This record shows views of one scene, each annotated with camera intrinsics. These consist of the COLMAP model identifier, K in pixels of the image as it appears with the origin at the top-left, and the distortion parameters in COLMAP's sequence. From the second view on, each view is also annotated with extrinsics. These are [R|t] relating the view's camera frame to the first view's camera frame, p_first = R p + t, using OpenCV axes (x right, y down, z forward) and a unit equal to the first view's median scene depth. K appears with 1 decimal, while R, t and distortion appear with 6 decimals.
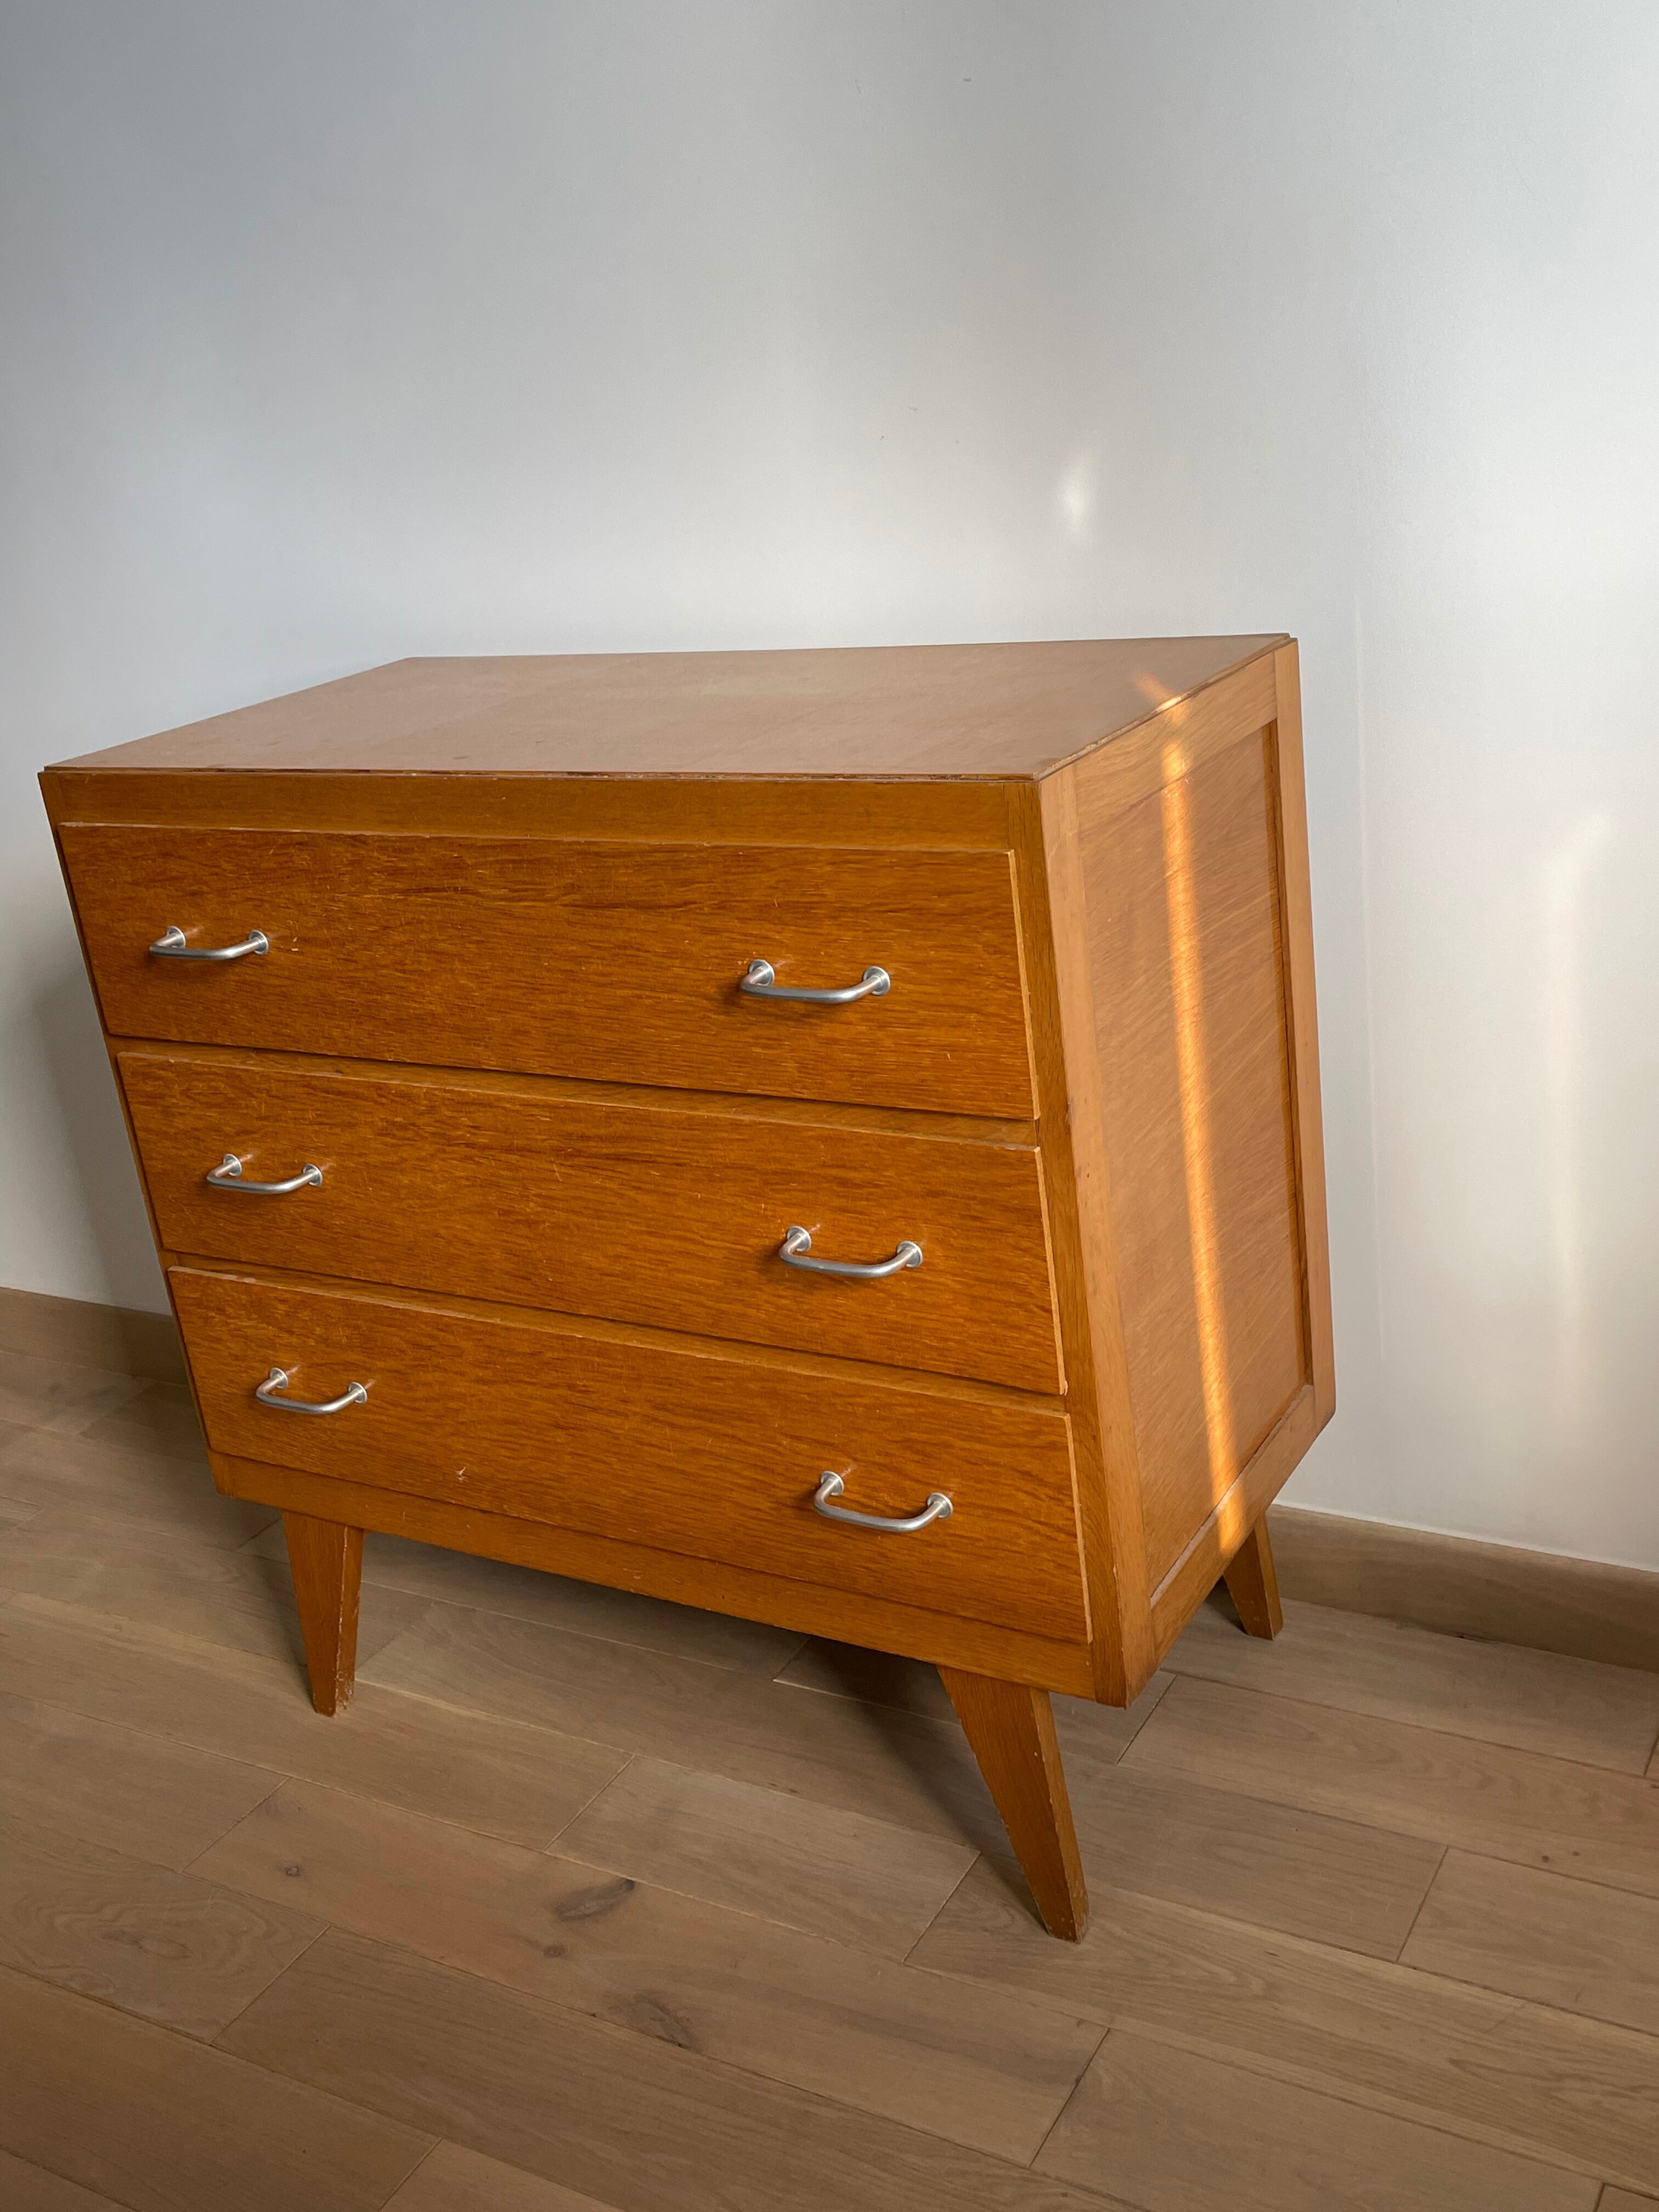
lens RADIAL K [[2235.8, 0, 864.6], [0, 2235.8, 1098.0], [0, 0, 1]] dist [0.109755, -0.143855]
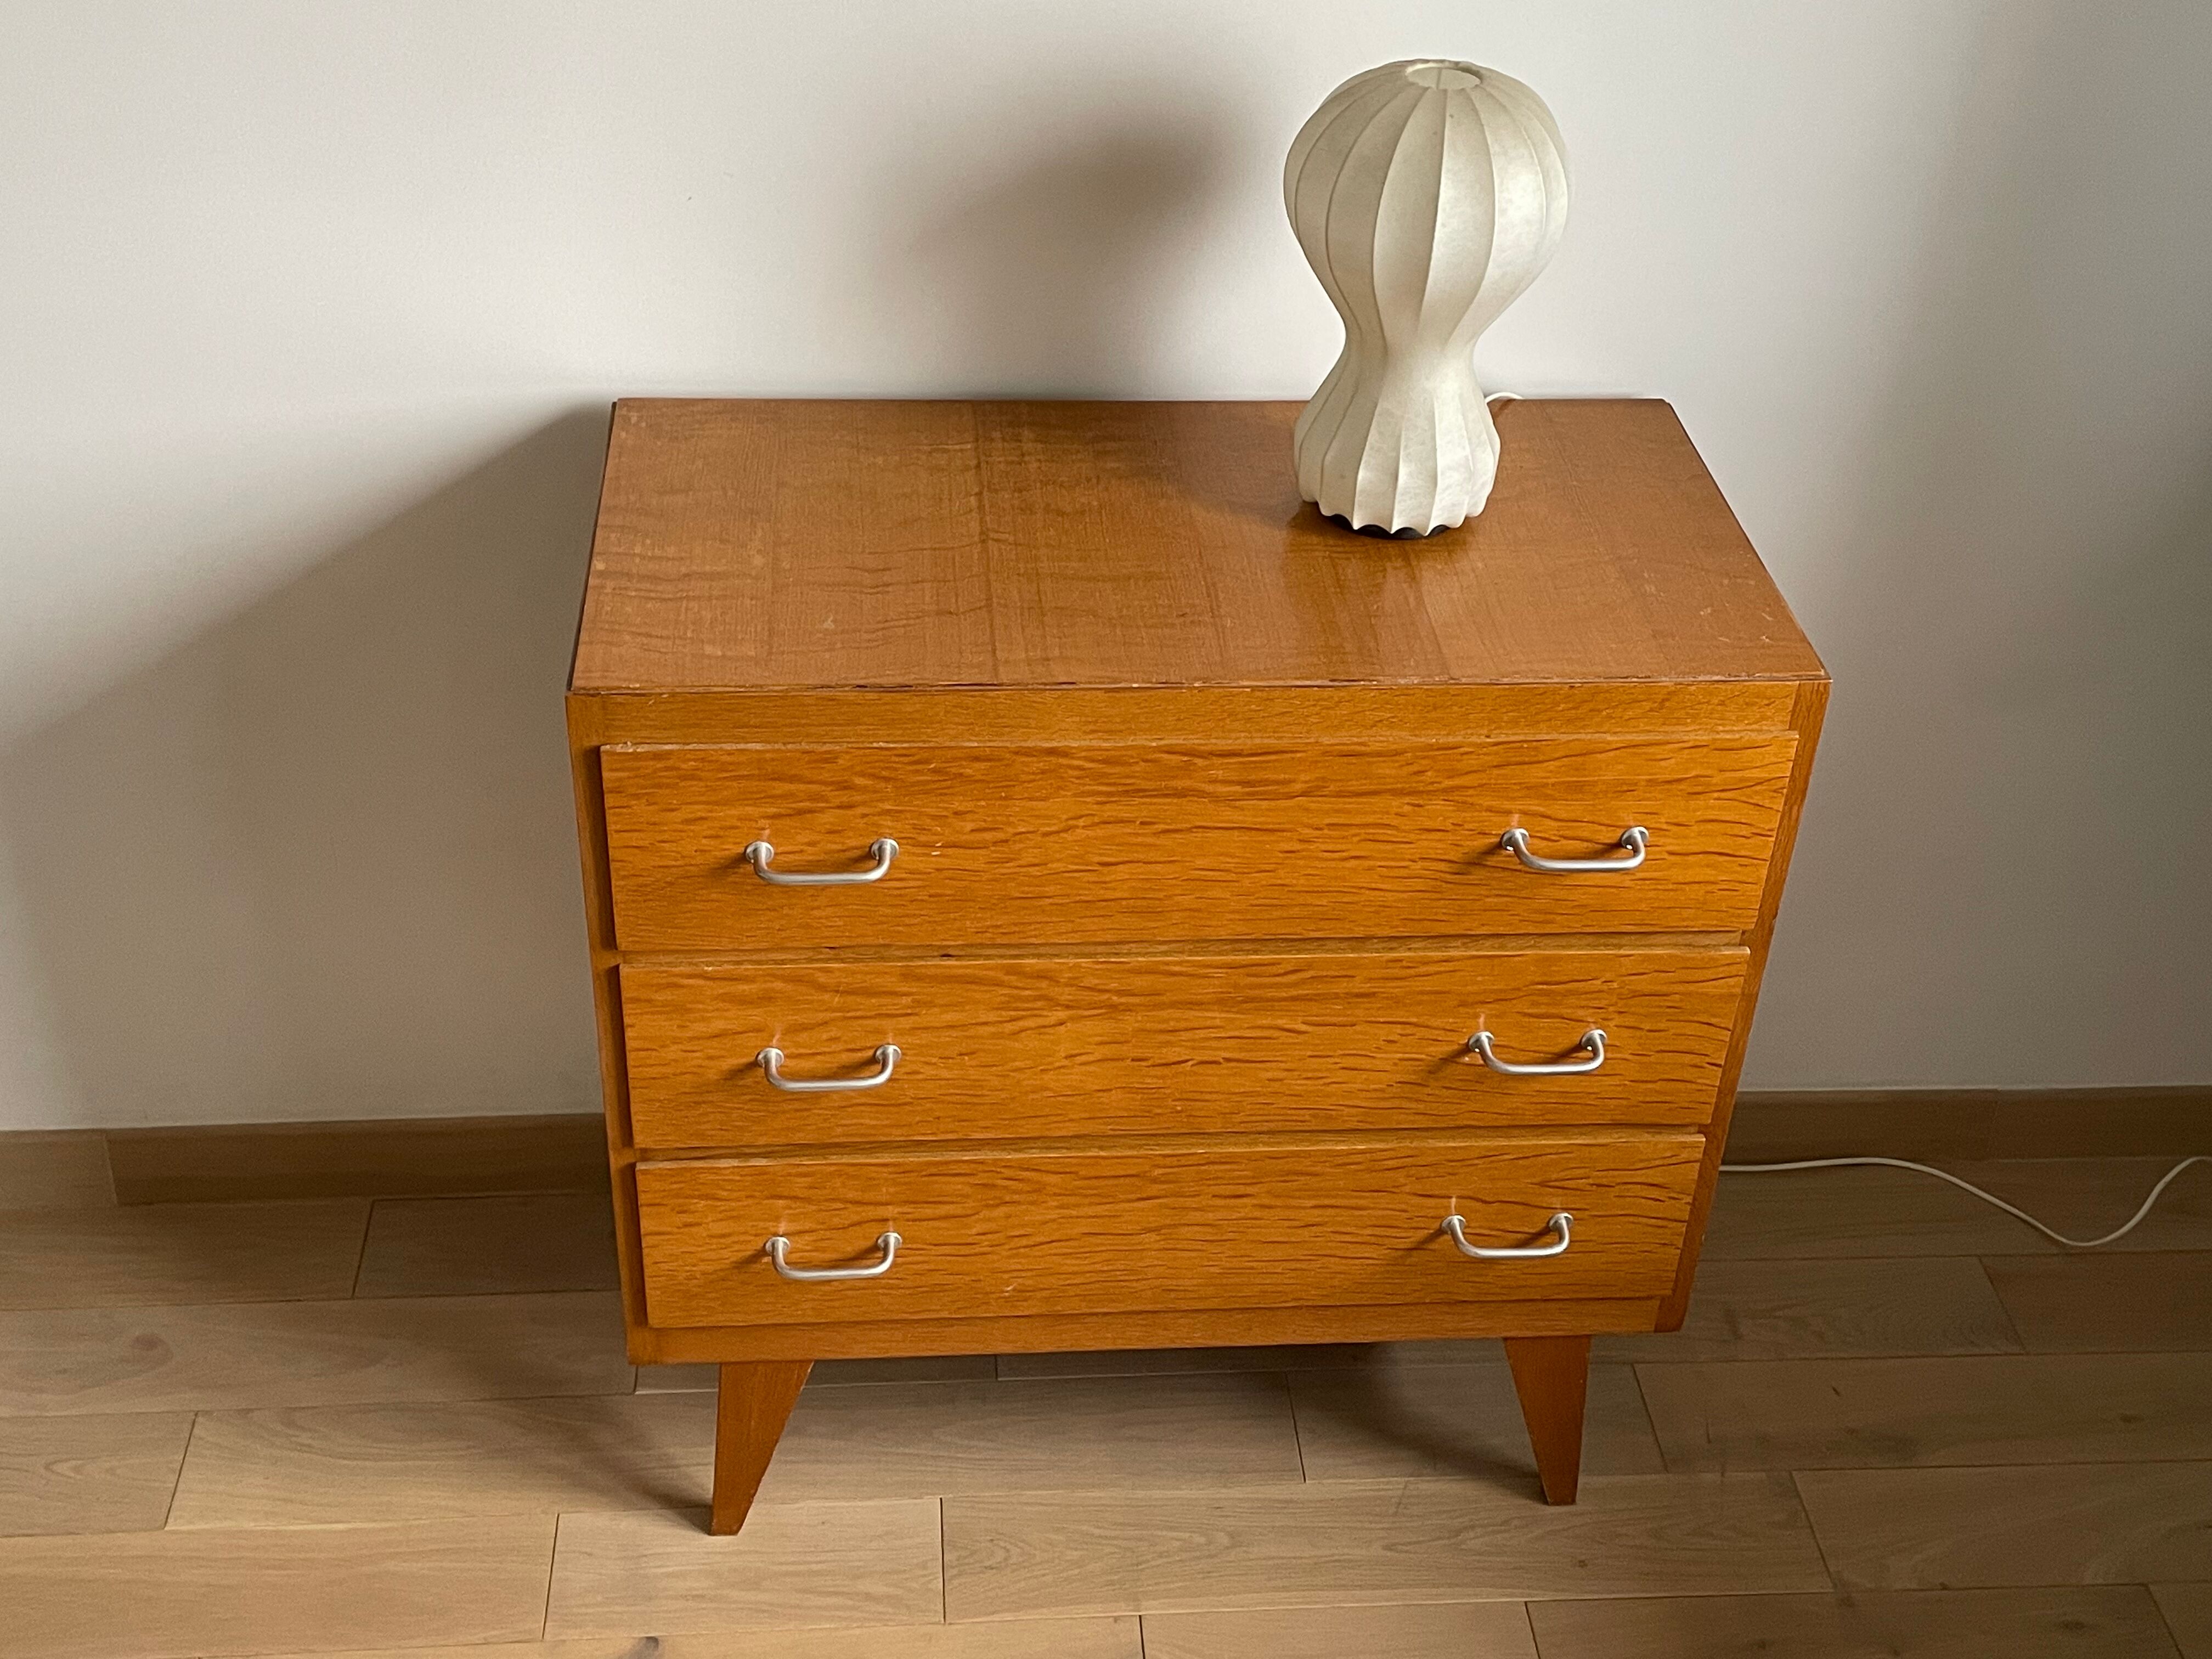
lens RADIAL K [[2553.9, 0, 1111.6], [0, 2553.9, 801.1], [0, 0, 1]] dist [0.130275, -0.239004]
pose [[0.806102, -0.203987, 0.555508, -0.799408], [0.069184, 0.964760, 0.253874, -0.361086], [-0.587719, -0.166216, 0.791807, 0.108354]]
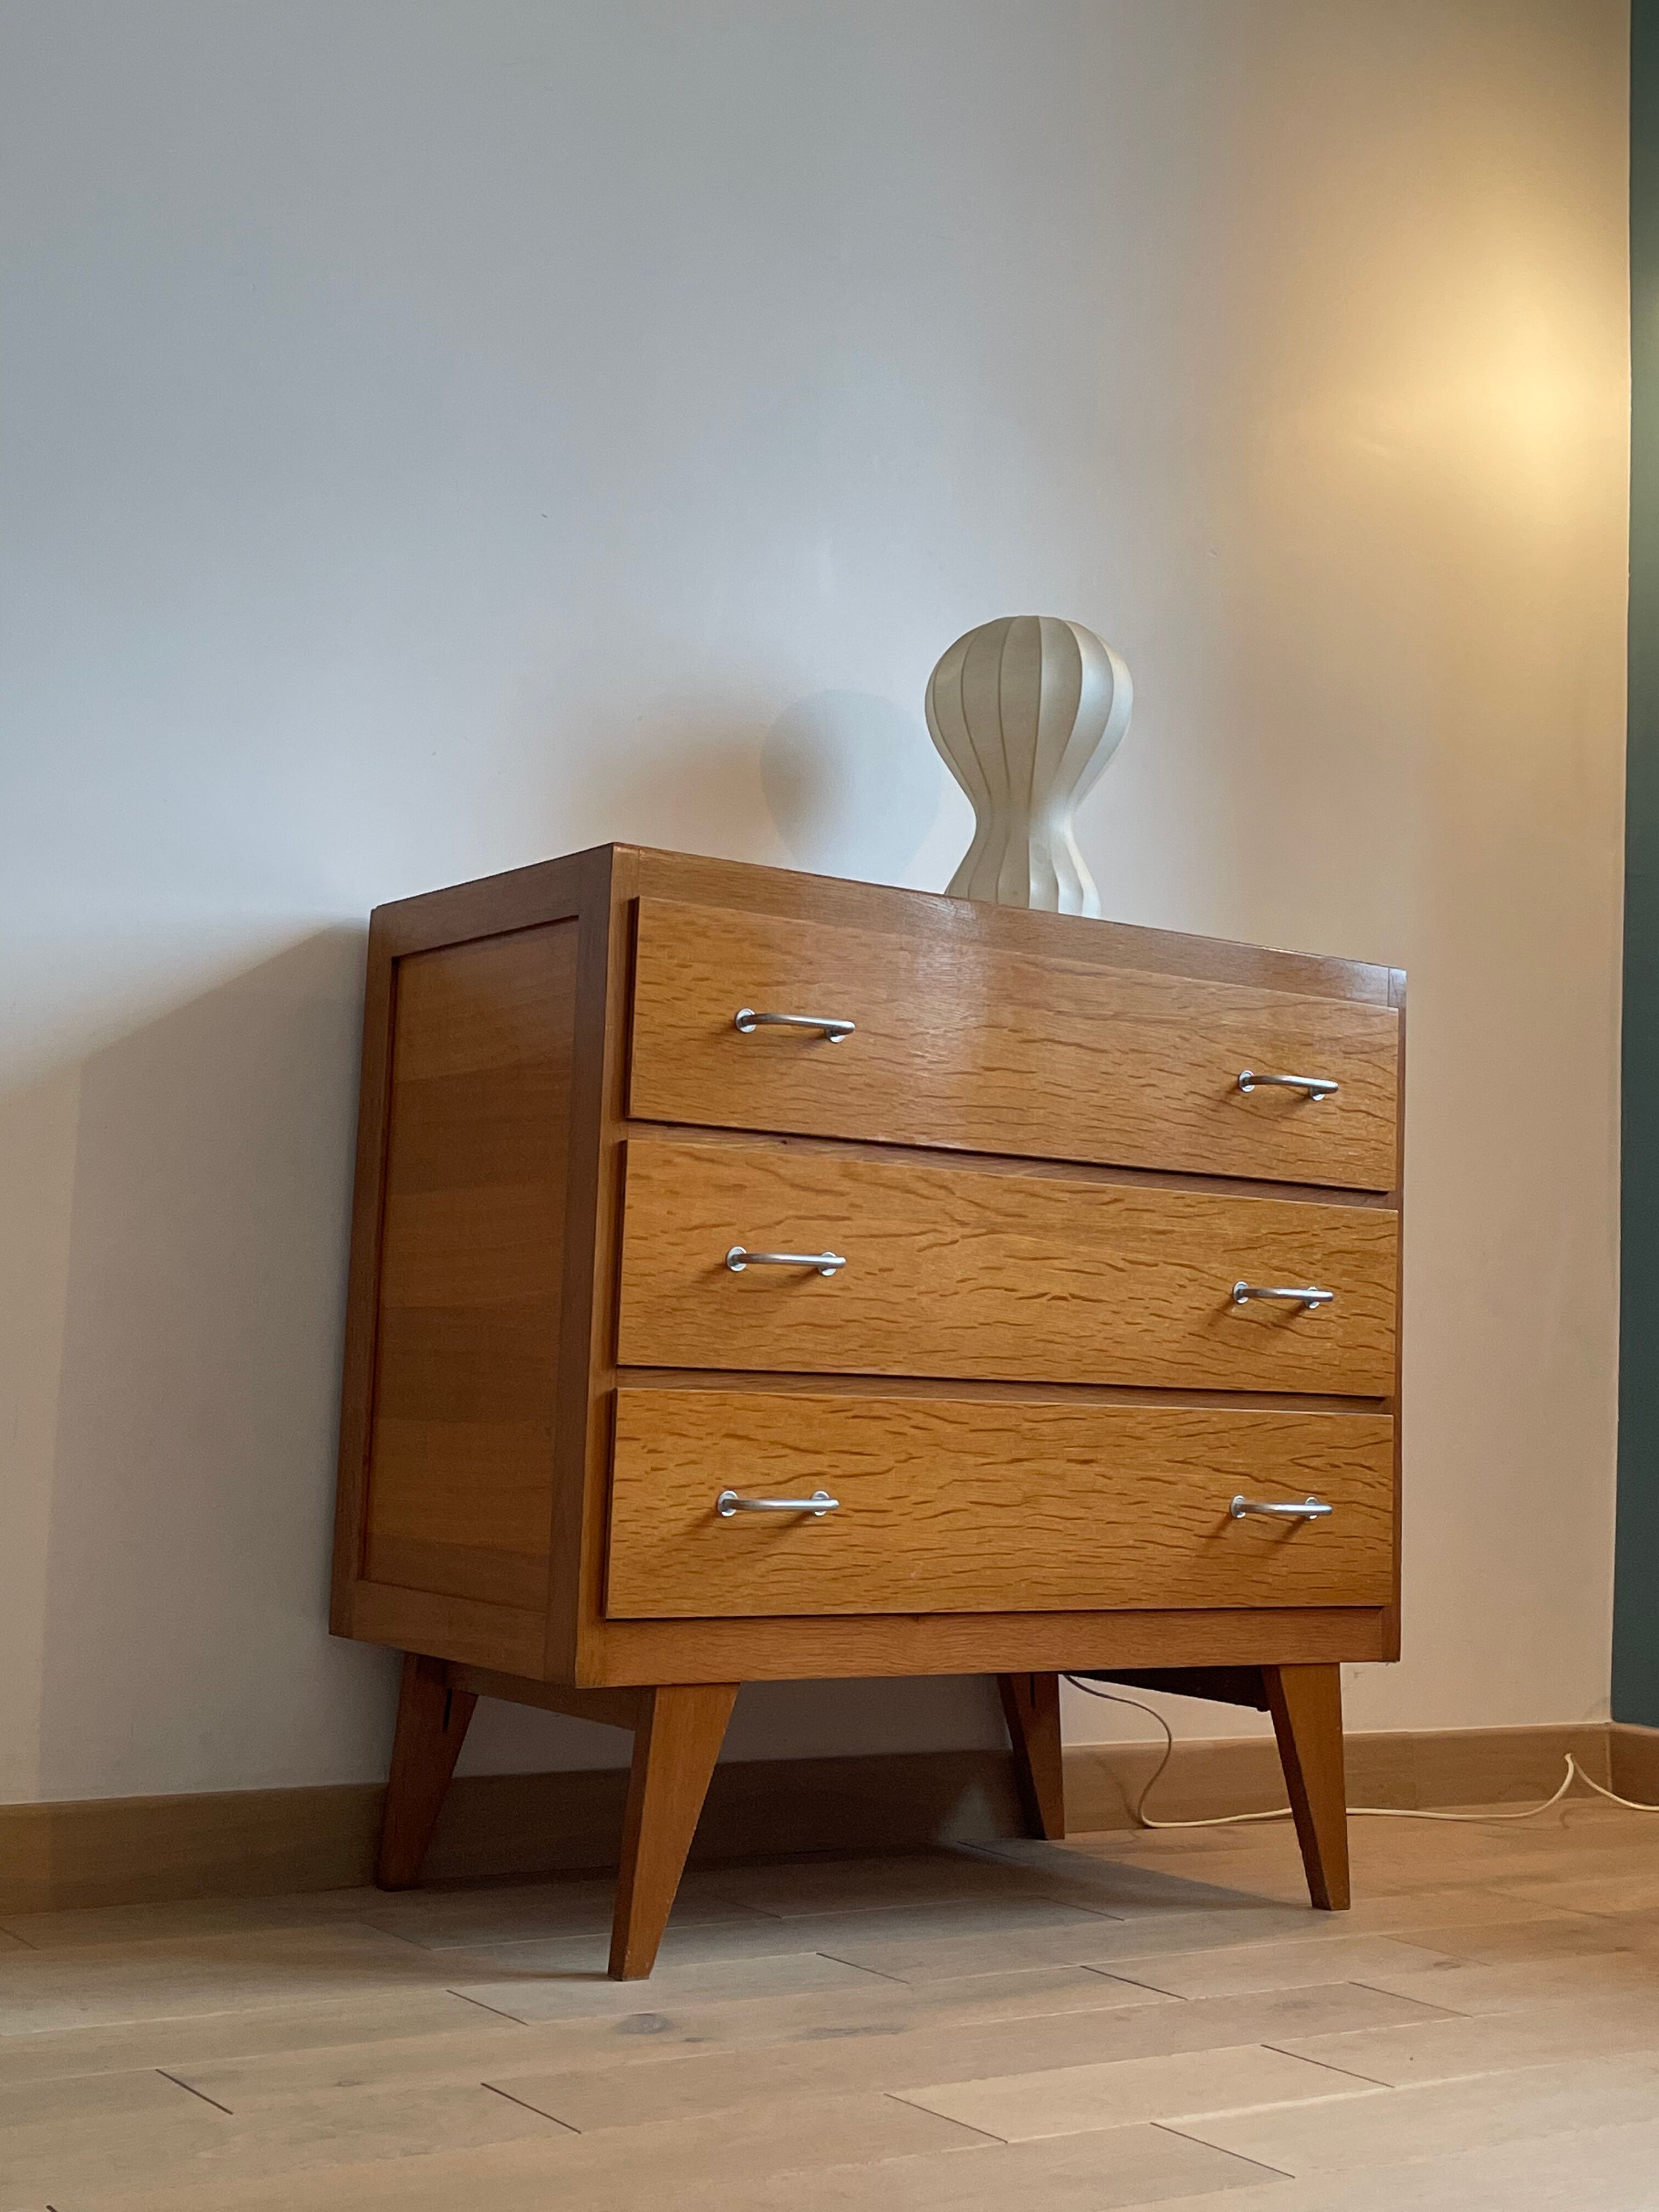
lens RADIAL K [[2778.5, 0, 829.5], [0, 2778.5, 1106.0], [0, 0, 1]] dist [0.129986, -0.287416]
pose [[0.416463, 0.221683, 0.881712, -1.479403], [0.231304, 0.912069, -0.338568, 0.426993], [-0.879237, 0.344944, 0.328566, 0.589885]]
